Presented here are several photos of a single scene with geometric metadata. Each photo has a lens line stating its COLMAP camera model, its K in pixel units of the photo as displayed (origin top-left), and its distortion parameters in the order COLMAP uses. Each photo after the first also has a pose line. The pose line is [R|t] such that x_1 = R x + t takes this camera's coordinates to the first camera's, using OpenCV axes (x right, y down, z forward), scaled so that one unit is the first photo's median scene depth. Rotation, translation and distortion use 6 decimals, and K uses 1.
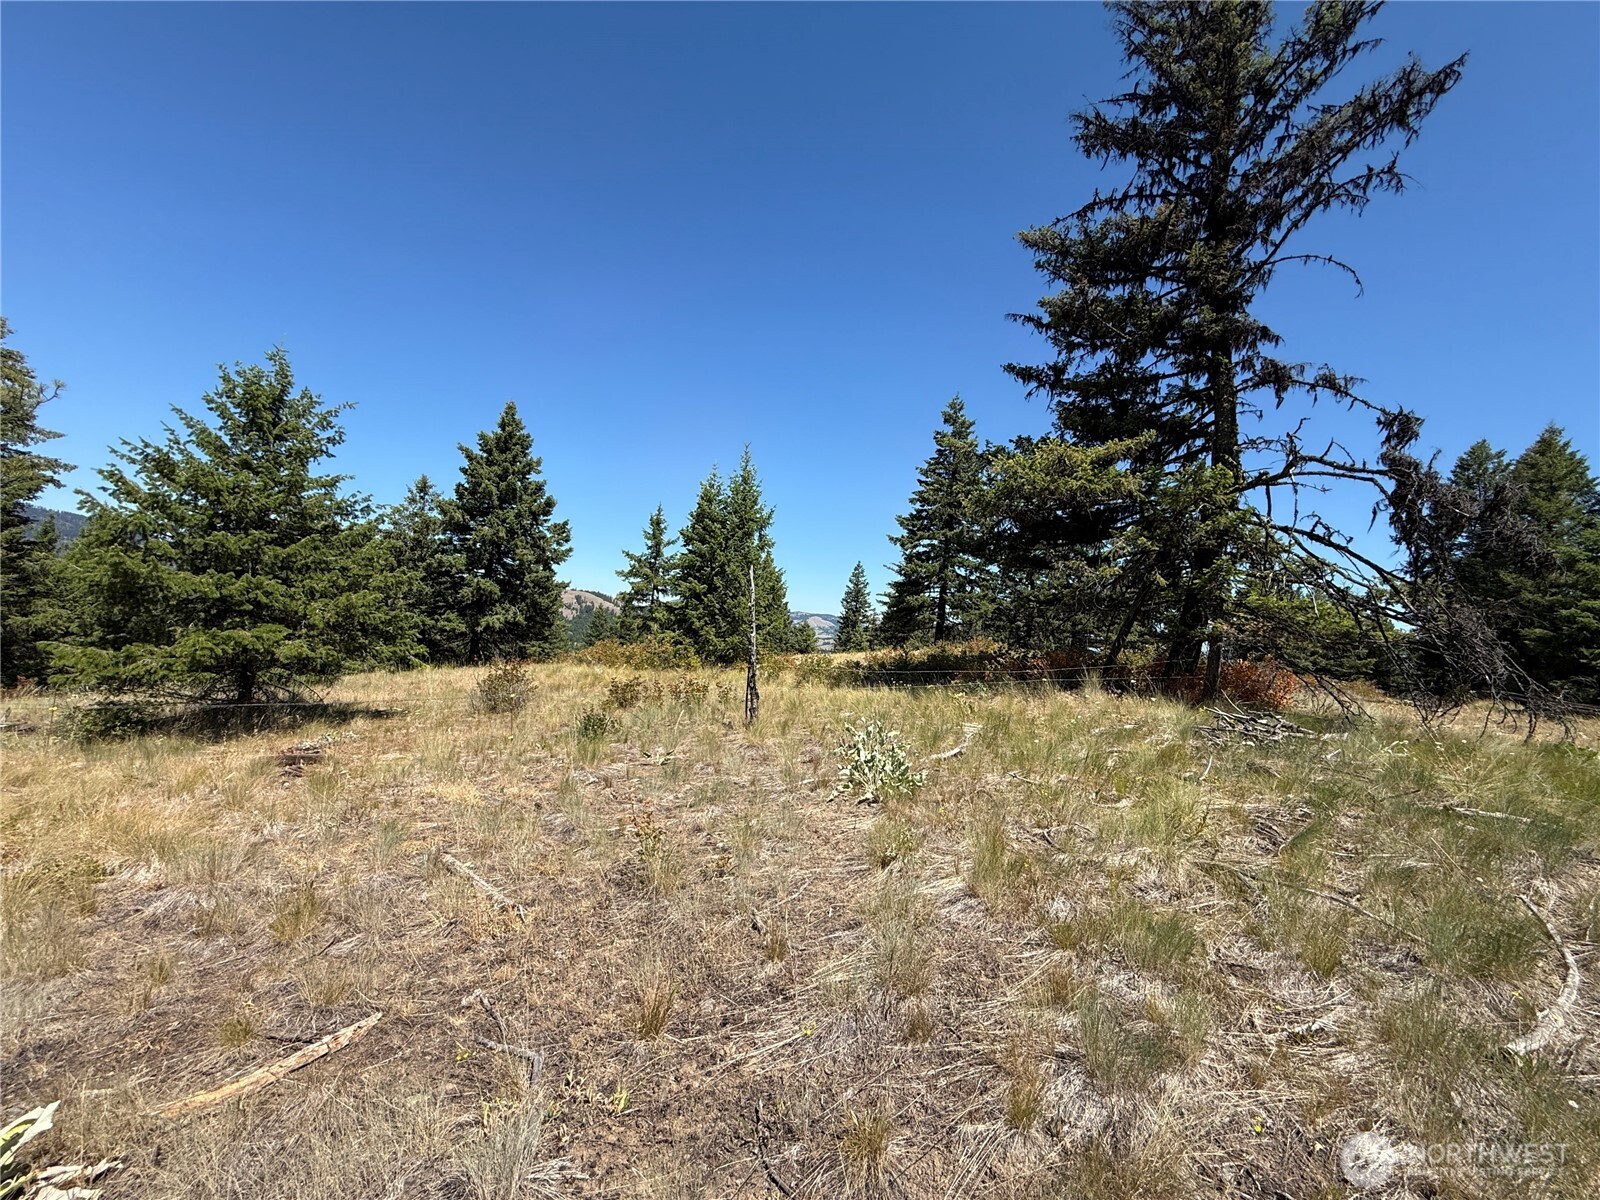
lens RADIAL K [[647.5, 0, 803.3], [0, 647.5, 591.0], [0, 0, 1]] dist [0.001506, 0.000306]
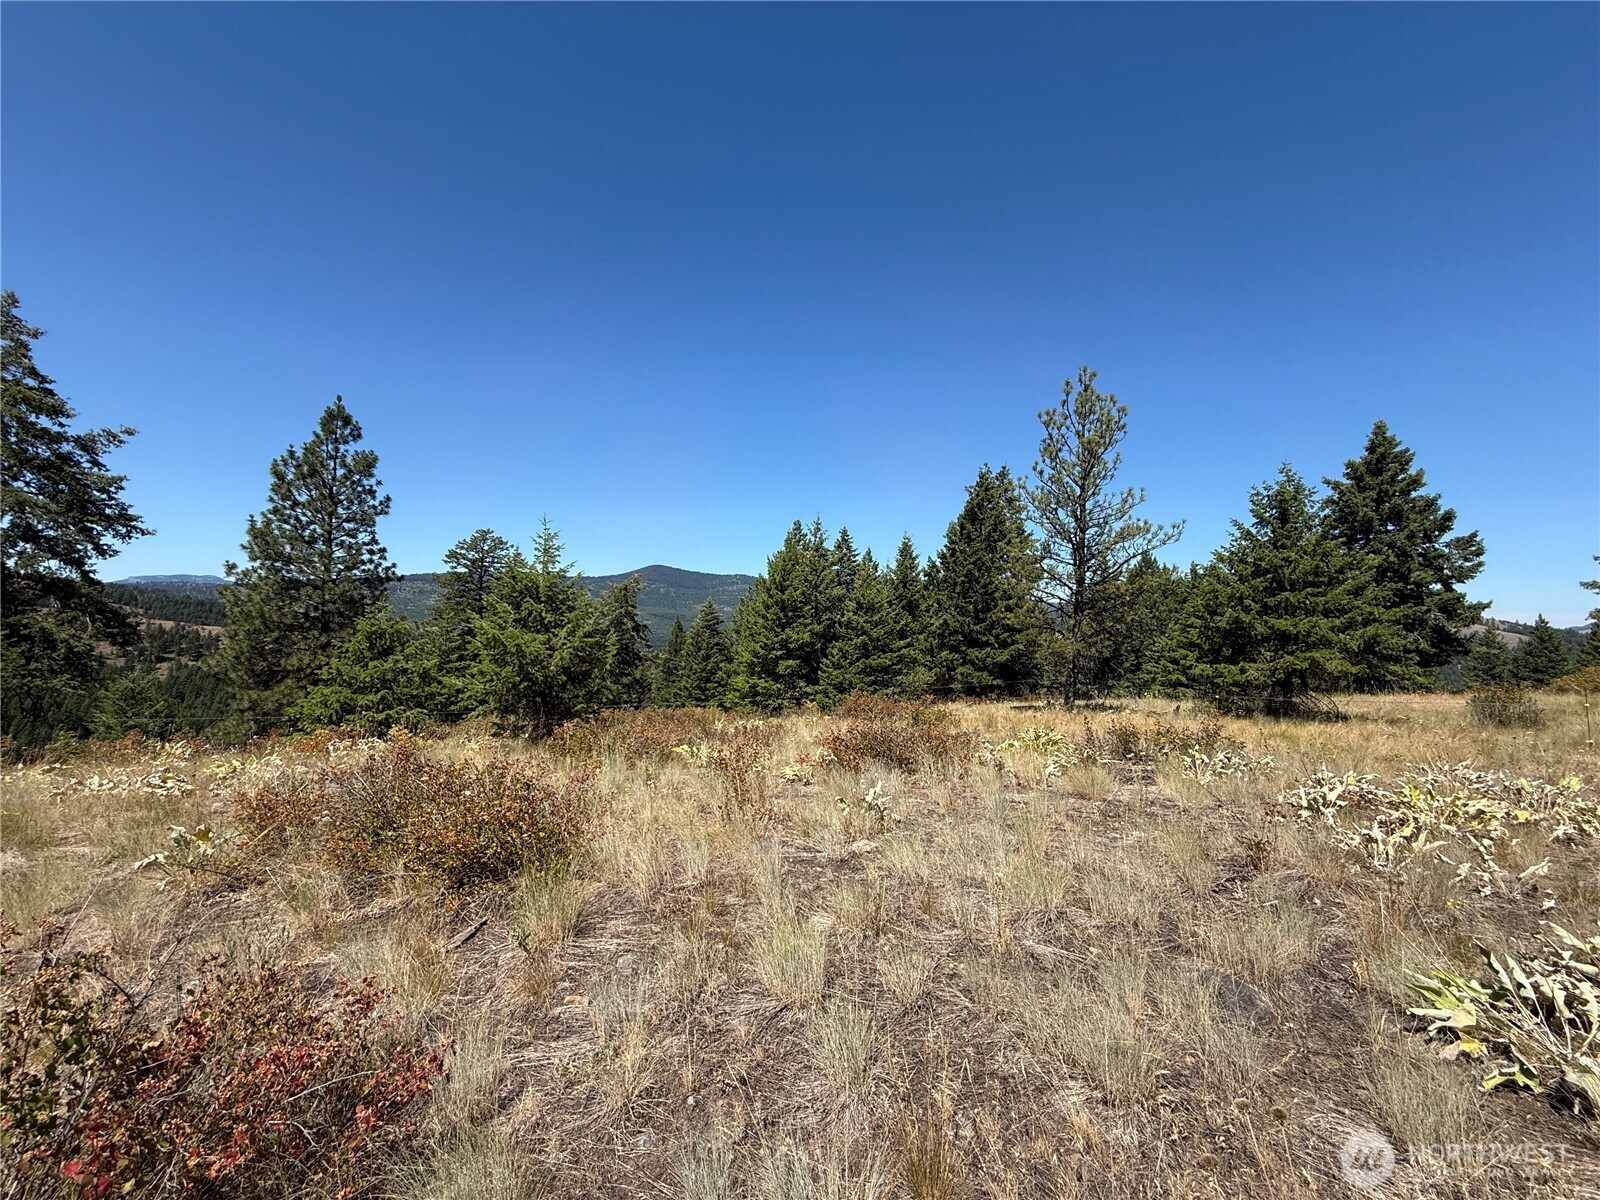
lens RADIAL K [[647.5, 0, 794.4], [0, 647.5, 599.5], [0, 0, 1]] dist [0.001506, 0.000306]
pose [[0.450728, -0.095944, -0.887490, -0.013135], [0.059967, 0.995216, -0.077135, -0.006063], [0.890645, -0.018453, 0.454325, -0.217221]]
